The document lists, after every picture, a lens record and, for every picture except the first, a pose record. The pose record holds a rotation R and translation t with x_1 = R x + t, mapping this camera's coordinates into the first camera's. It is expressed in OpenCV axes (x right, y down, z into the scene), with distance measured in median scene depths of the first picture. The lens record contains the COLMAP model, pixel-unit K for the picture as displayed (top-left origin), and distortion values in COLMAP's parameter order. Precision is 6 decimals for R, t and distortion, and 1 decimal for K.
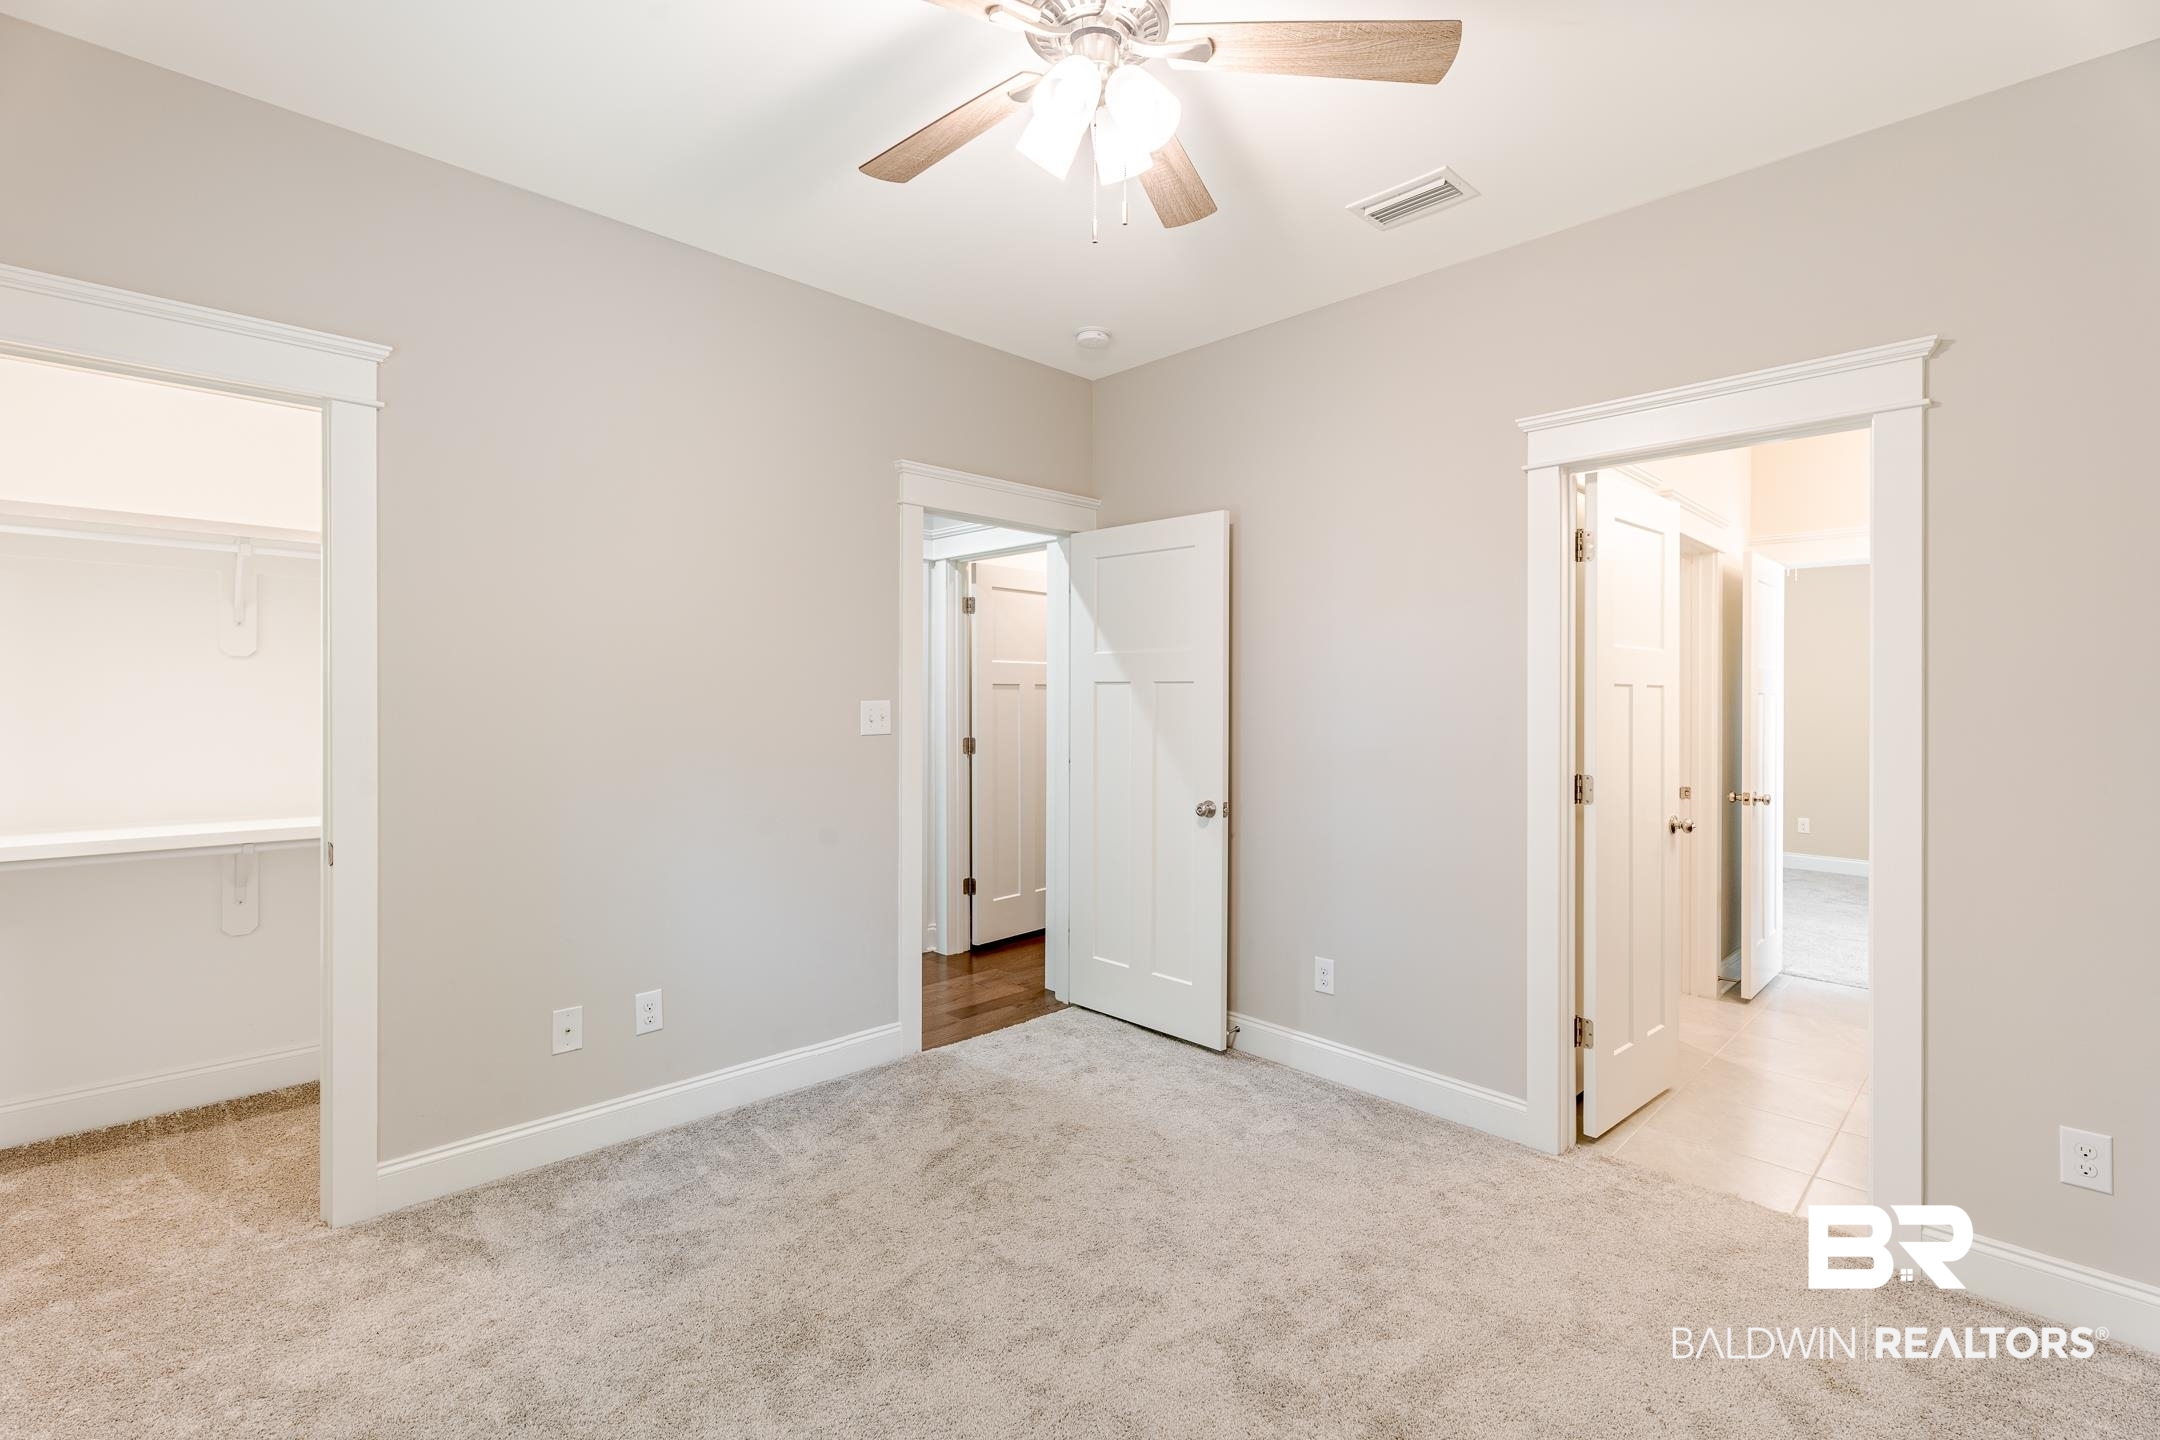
lens RADIAL K [[965.2, 0, 1080.0], [0, 965.2, 720.0], [0, 0, 1]] dist [0.002797, 0.001322]
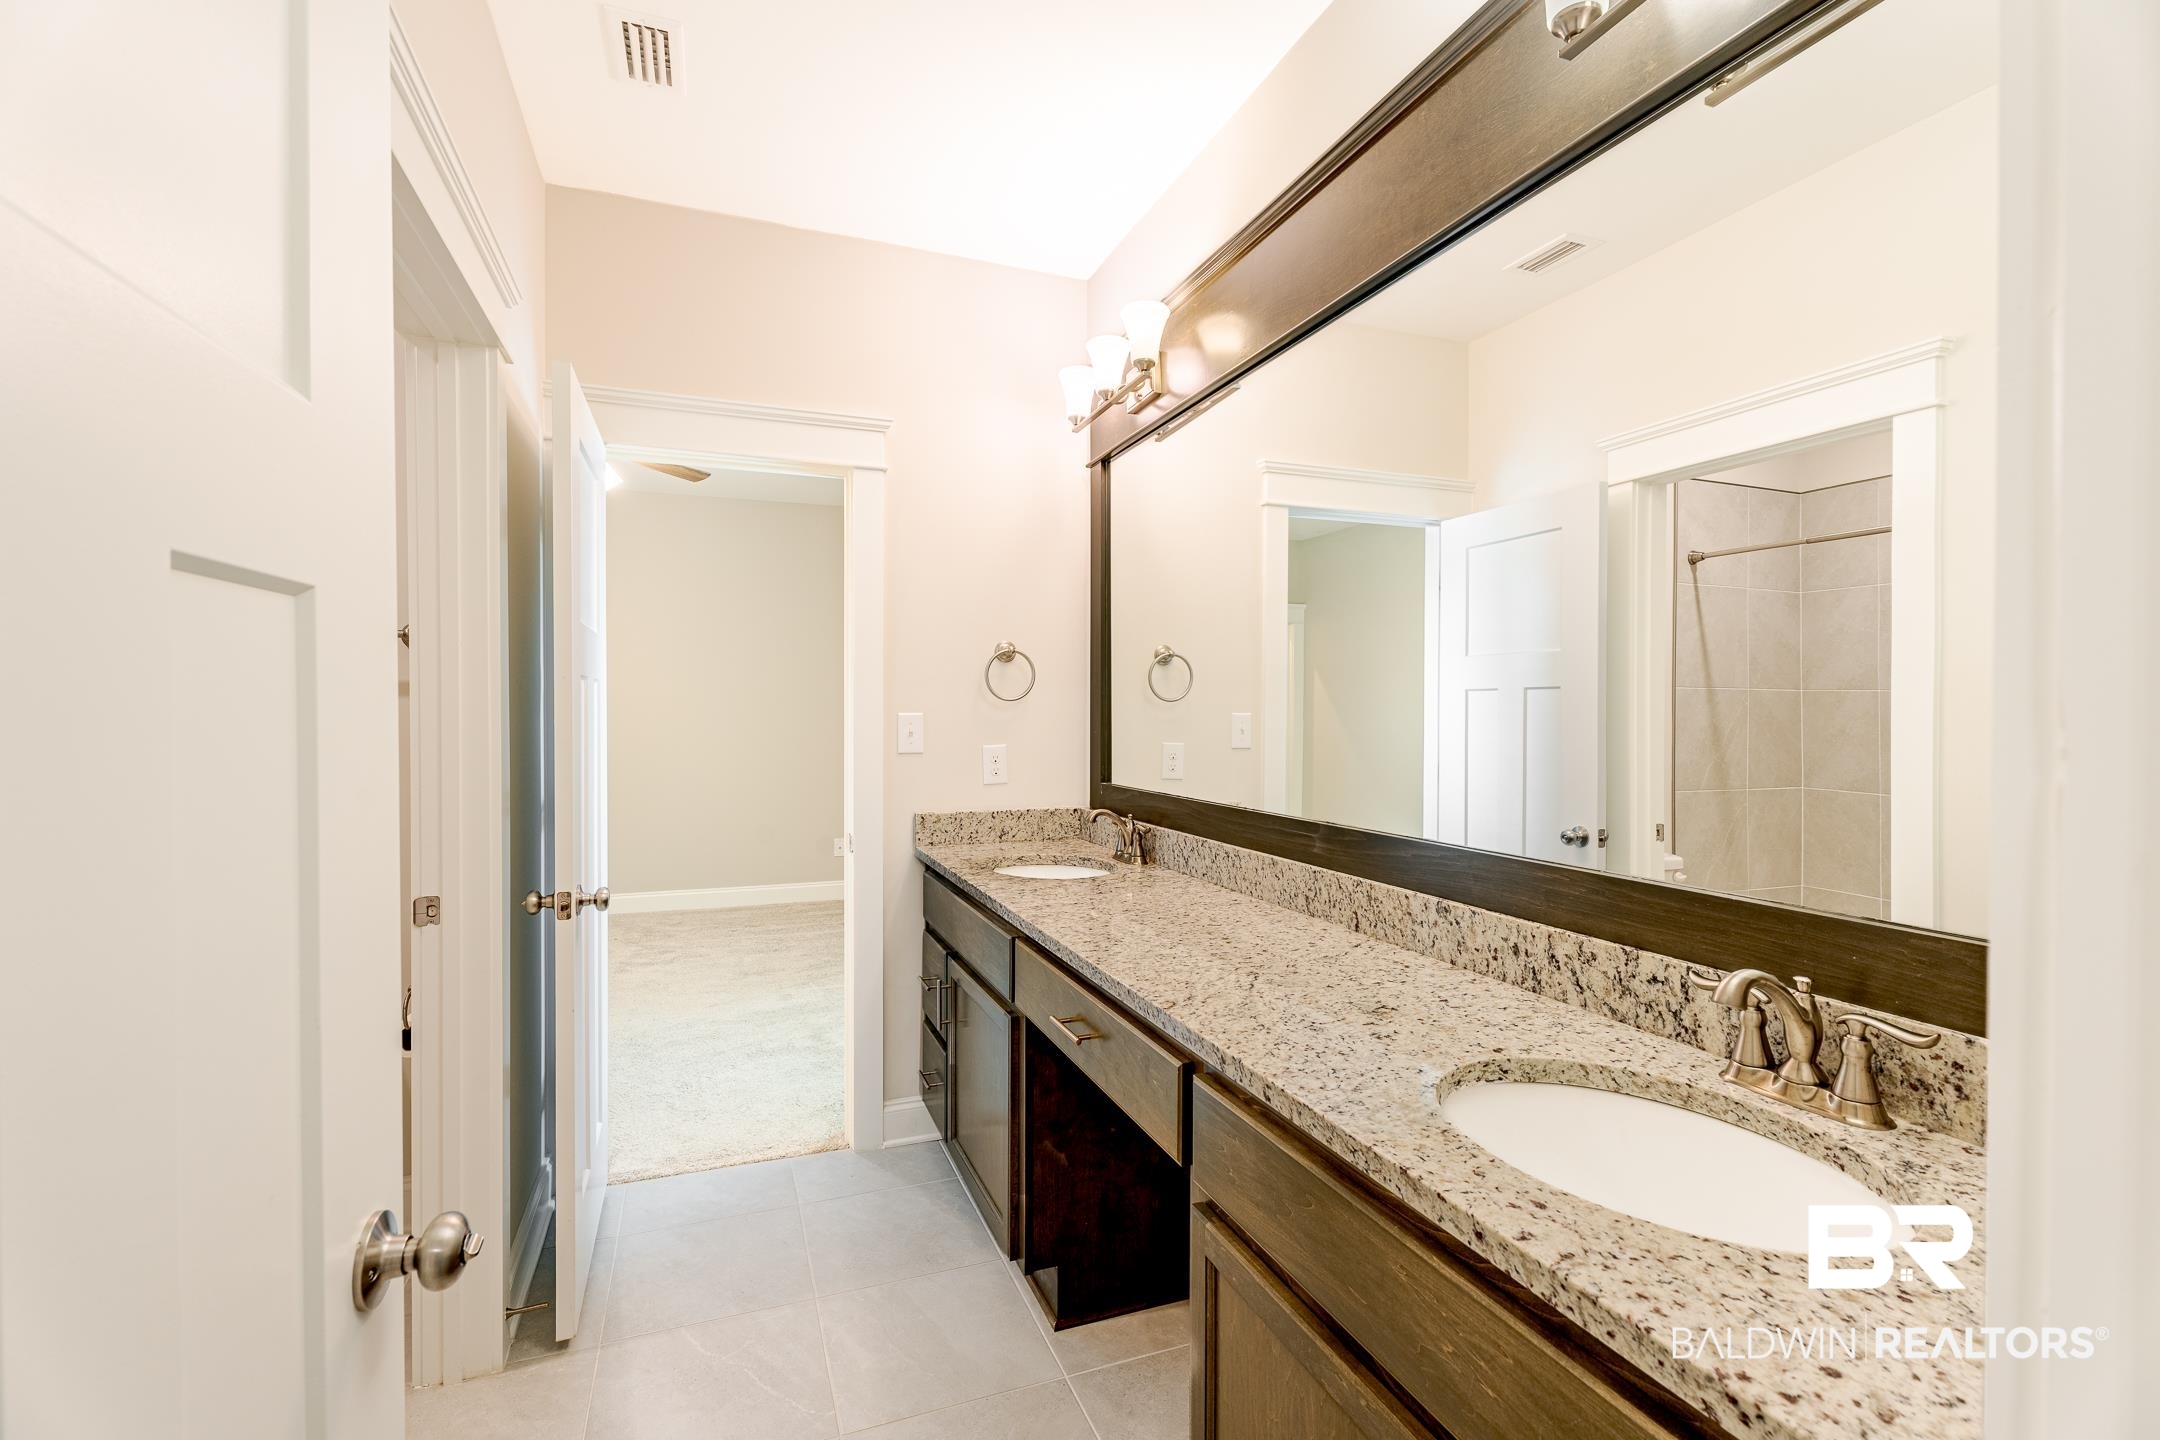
lens RADIAL K [[965.2, 0, 1080.0], [0, 965.2, 720.0], [0, 0, 1]] dist [0.002797, 0.001322]
pose [[0.400814, -0.008372, 0.916121, 0.376309], [-0.001309, 0.999952, 0.009711, -0.008650], [-0.916159, -0.005092, 0.400784, 0.602804]]
